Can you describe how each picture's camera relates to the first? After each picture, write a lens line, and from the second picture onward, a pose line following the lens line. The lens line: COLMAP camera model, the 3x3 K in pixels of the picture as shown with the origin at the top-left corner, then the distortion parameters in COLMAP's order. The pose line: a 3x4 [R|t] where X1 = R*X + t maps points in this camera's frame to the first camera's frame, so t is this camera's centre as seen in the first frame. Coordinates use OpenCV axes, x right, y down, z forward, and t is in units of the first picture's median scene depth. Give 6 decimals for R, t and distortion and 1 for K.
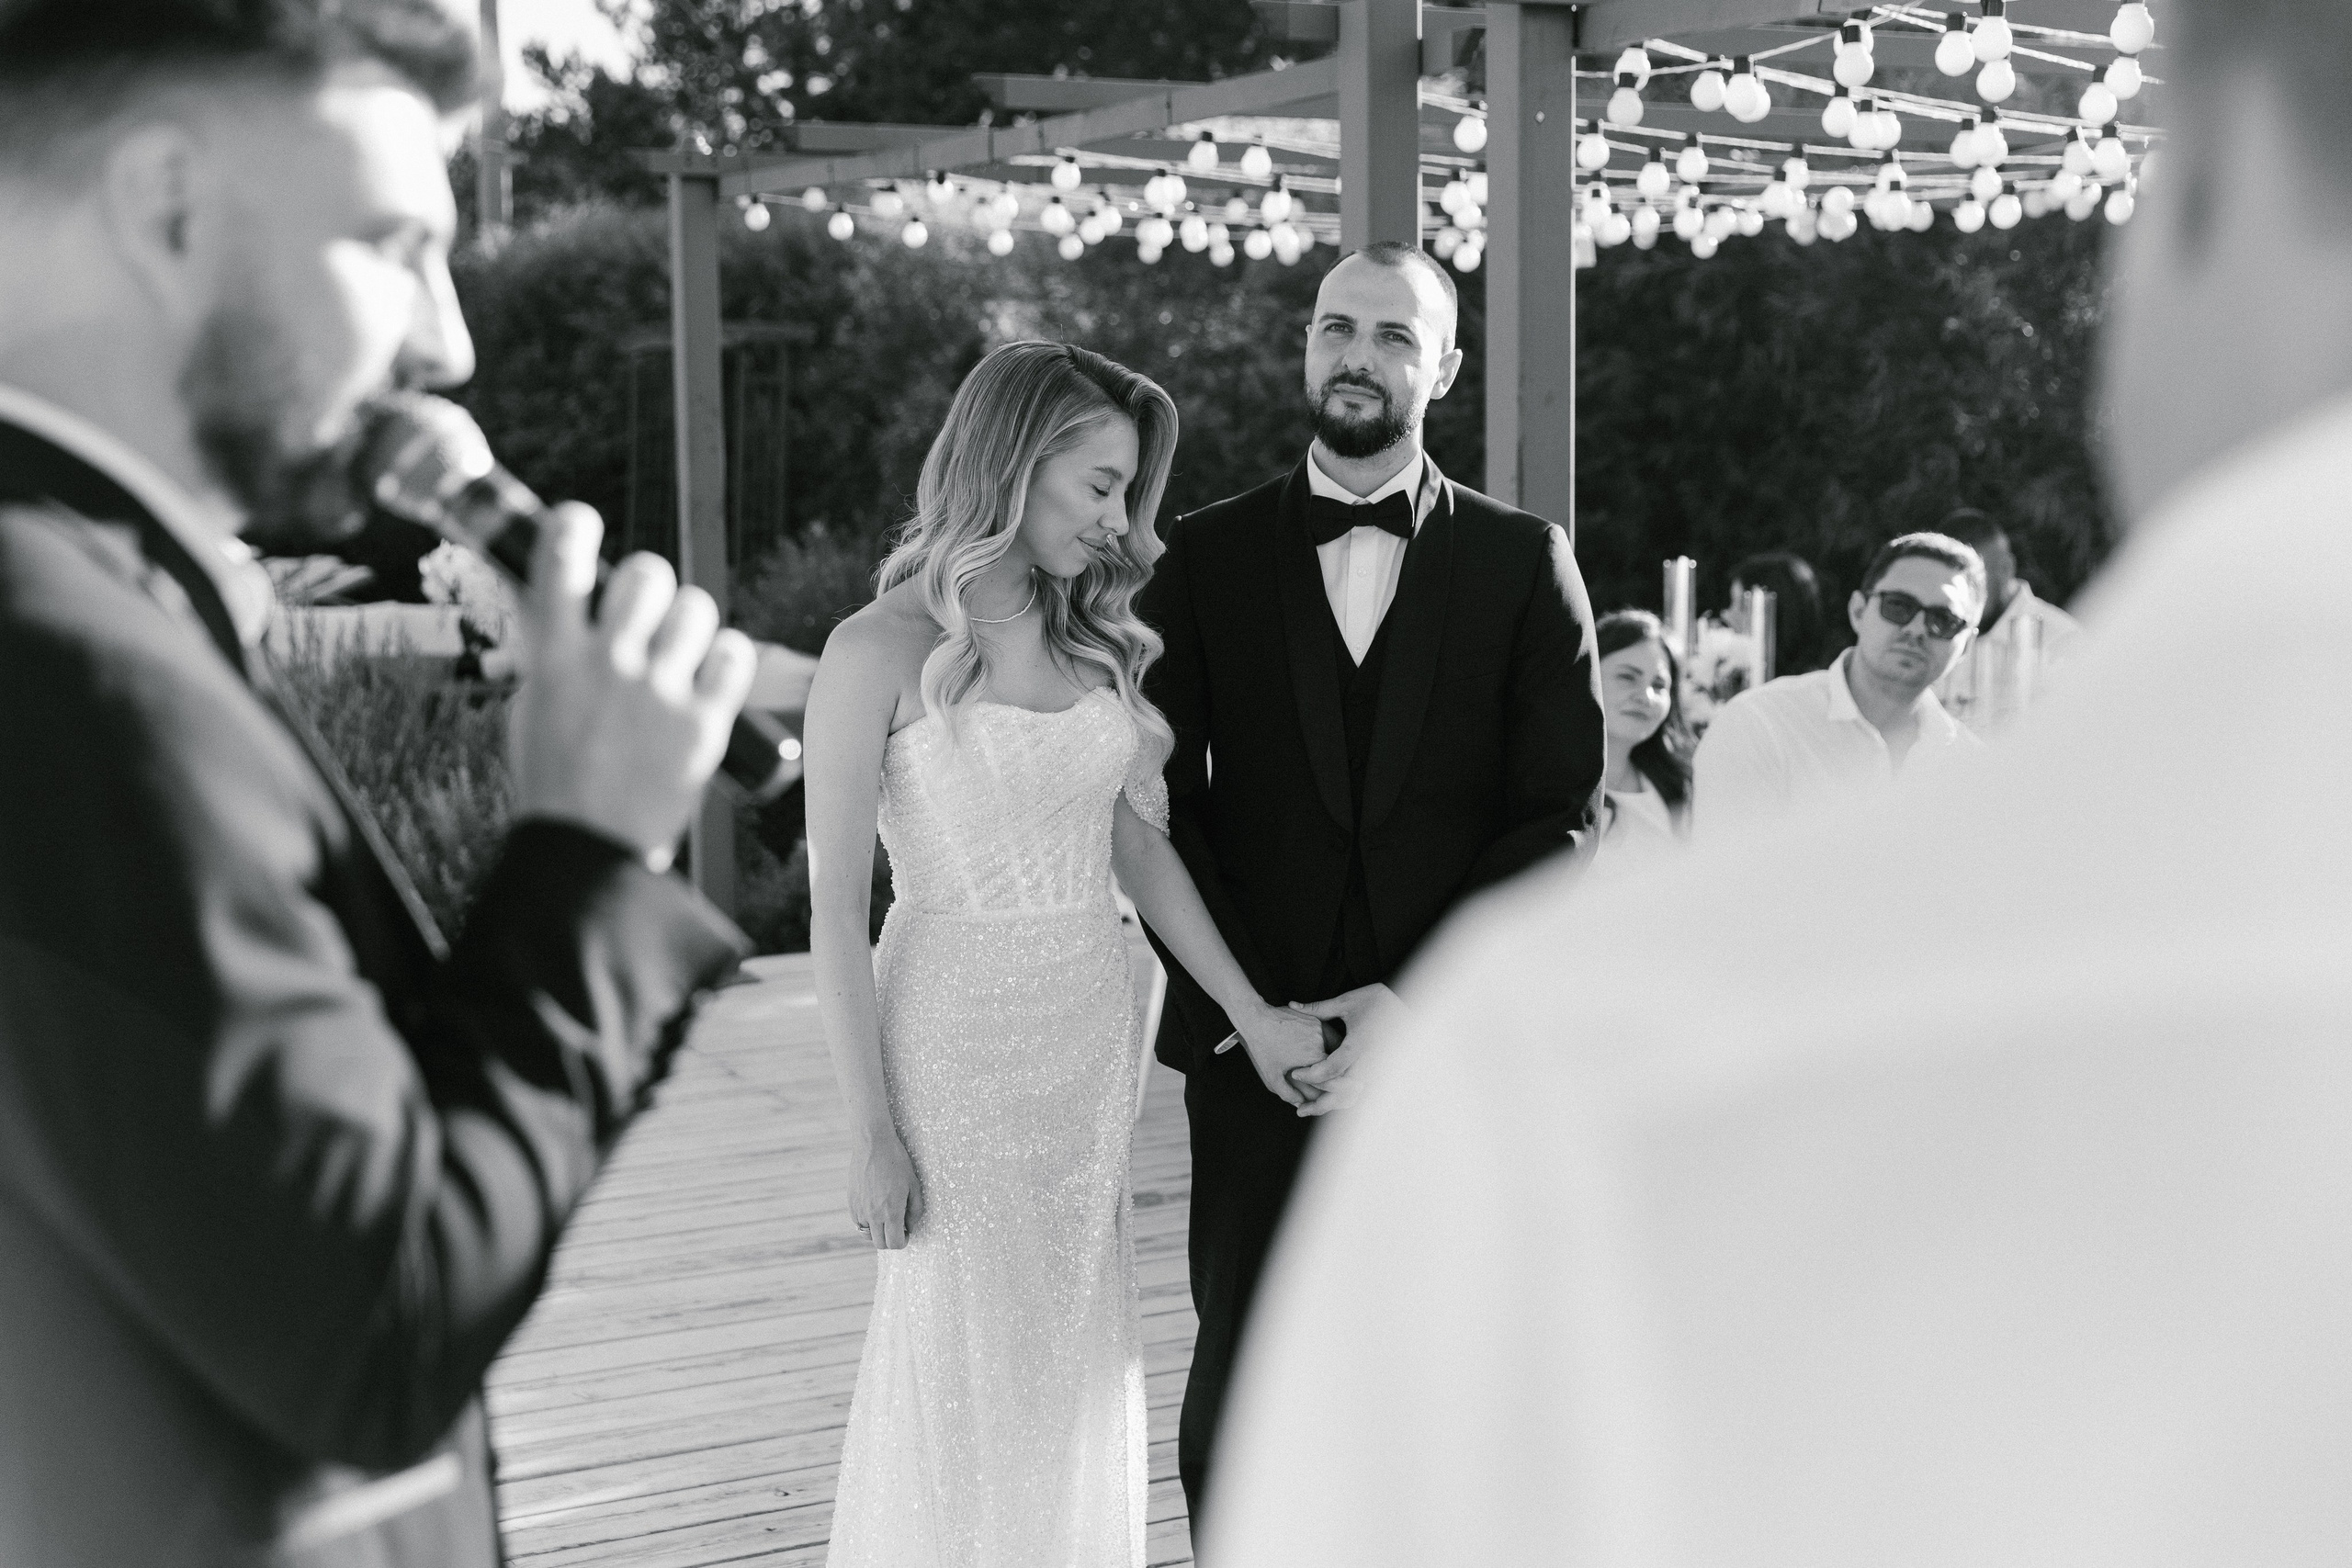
lens RADIAL K [[3373.4, 0, 1176.0], [0, 3373.4, 784.0], [0, 0, 1]] dist [0.002105, 0.008183]
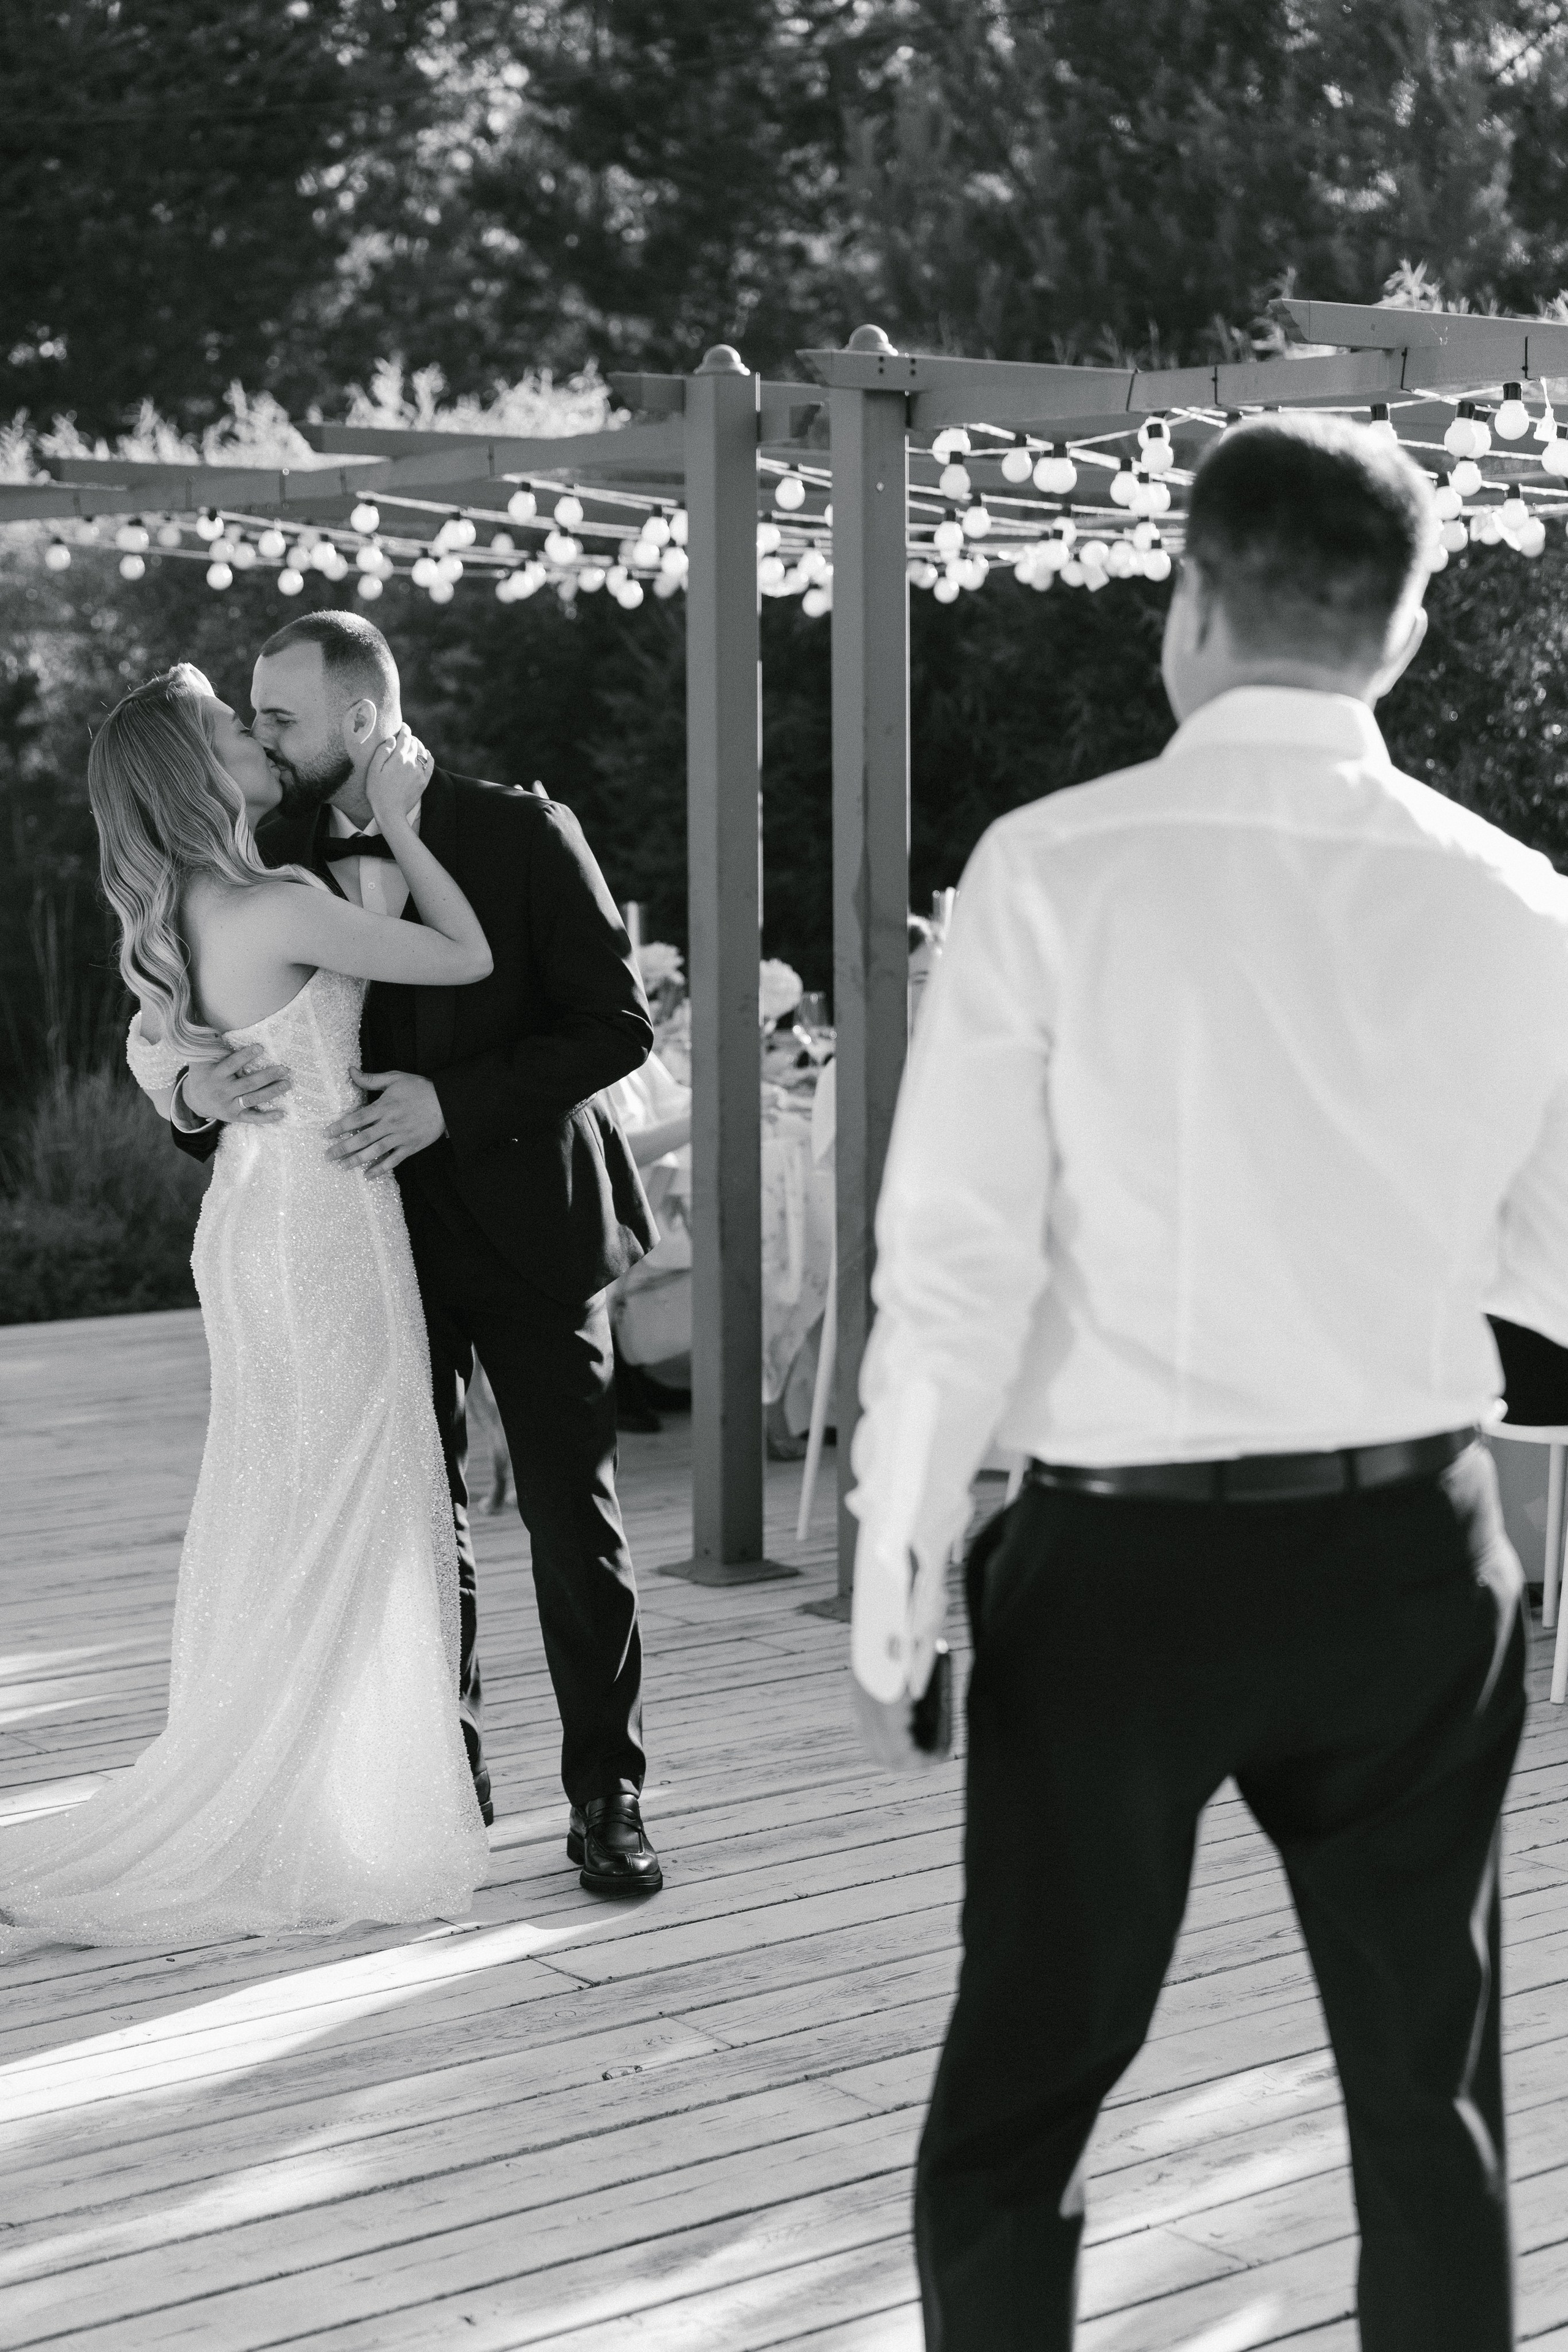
lens RADIAL K [[4049.4, 0, 1006.1], [0, 4049.4, 1244.7], [0, 0, 1]] dist [0.021268, 0.059945]
pose [[0.979685, -0.019465, 0.199594, -0.081457], [0.018302, 0.999803, 0.007670, 0.032935], [-0.199704, -0.003861, 0.979849, -0.232011]]
